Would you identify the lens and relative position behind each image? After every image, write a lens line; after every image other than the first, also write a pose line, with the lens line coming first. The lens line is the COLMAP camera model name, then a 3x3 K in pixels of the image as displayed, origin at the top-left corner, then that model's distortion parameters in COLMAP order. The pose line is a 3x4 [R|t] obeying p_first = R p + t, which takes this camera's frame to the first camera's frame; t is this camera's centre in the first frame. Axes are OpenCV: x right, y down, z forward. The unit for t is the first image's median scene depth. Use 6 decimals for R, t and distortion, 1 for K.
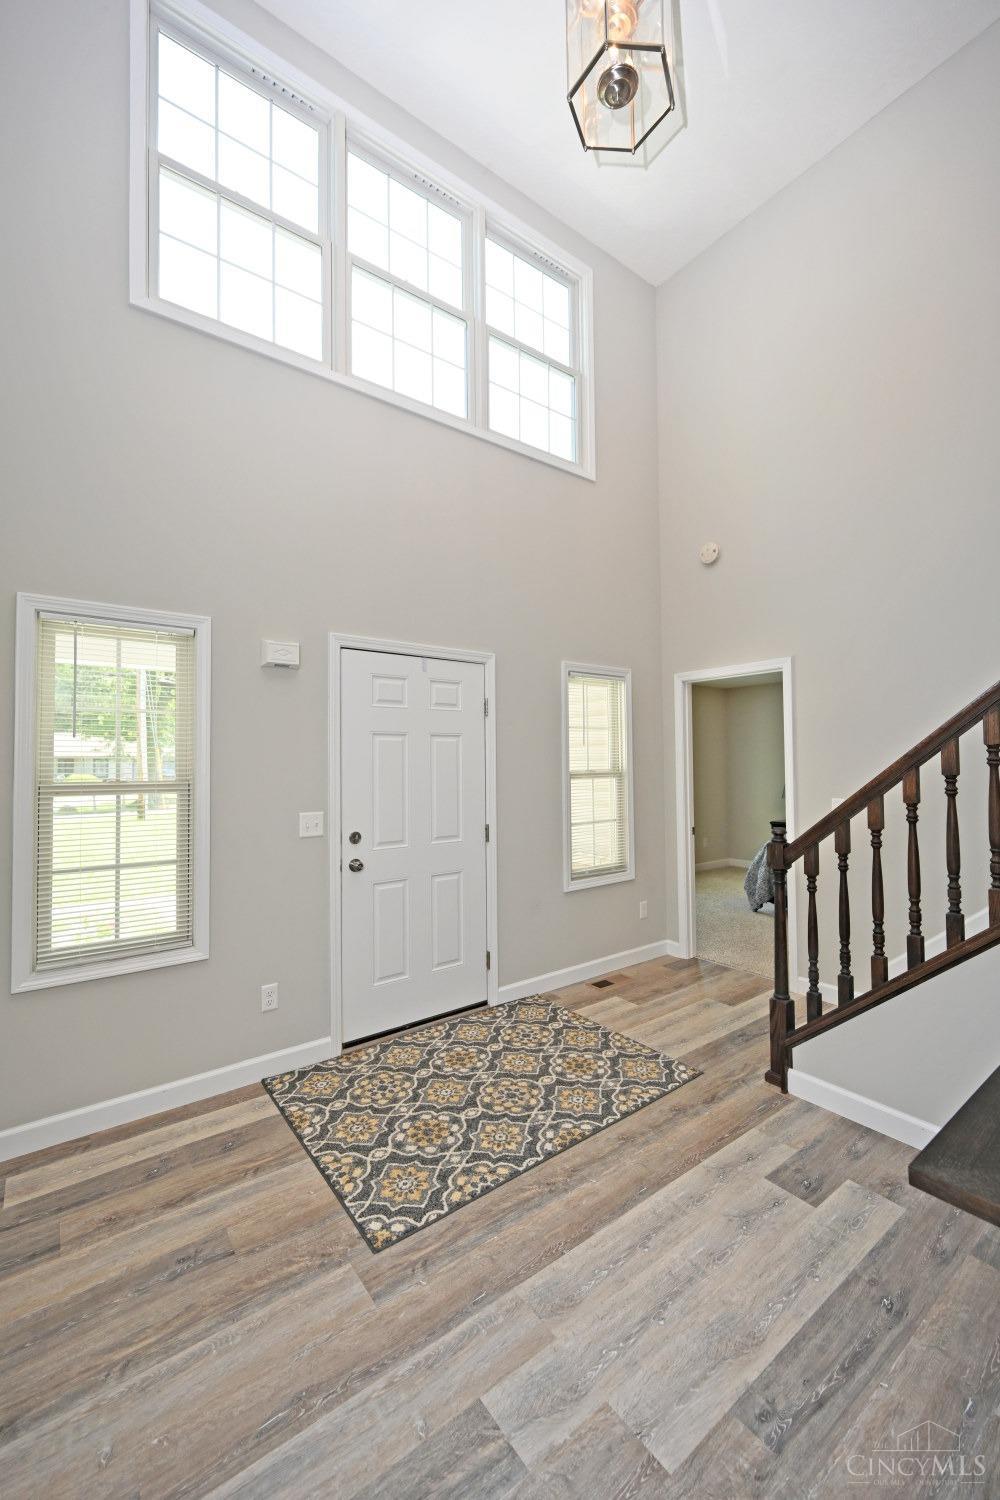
lens RADIAL K [[589.4, 0, 490.2], [0, 589.4, 757.4], [0, 0, 1]] dist [-0.001649, -0.000483]
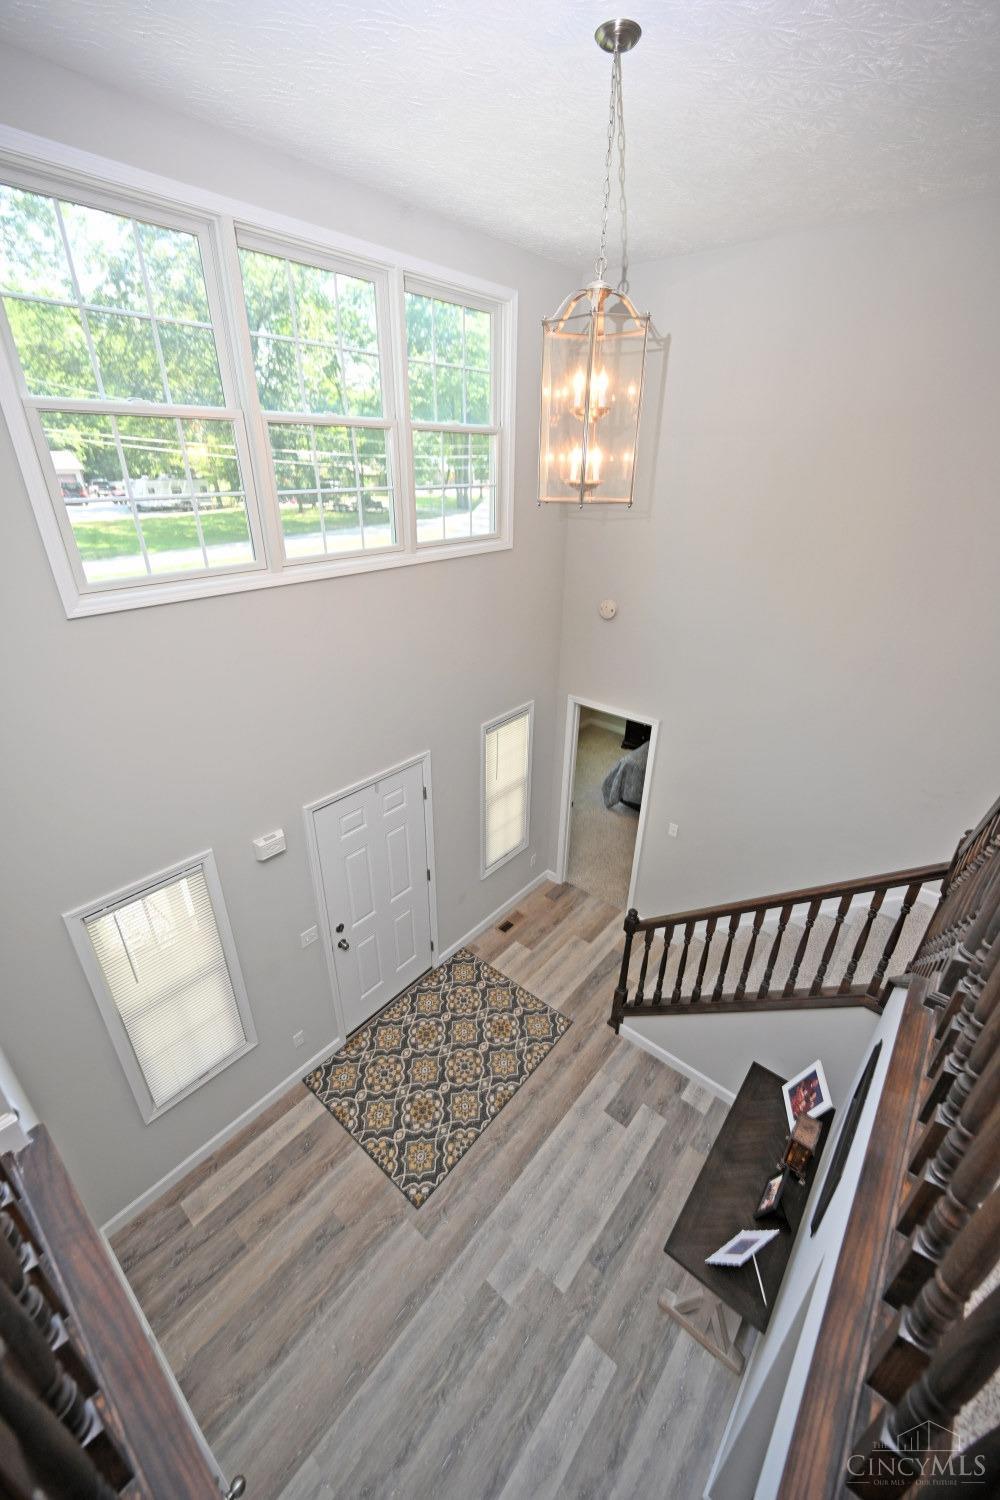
lens RADIAL K [[589.4, 0, 483.5], [0, 589.4, 719.5], [0, 0, 1]] dist [-0.001649, -0.000483]
pose [[0.975333, -0.083543, 0.204320, -0.184564], [-0.017060, 0.894318, 0.447106, -1.136311], [-0.220080, -0.439563, 0.870832, -0.036636]]
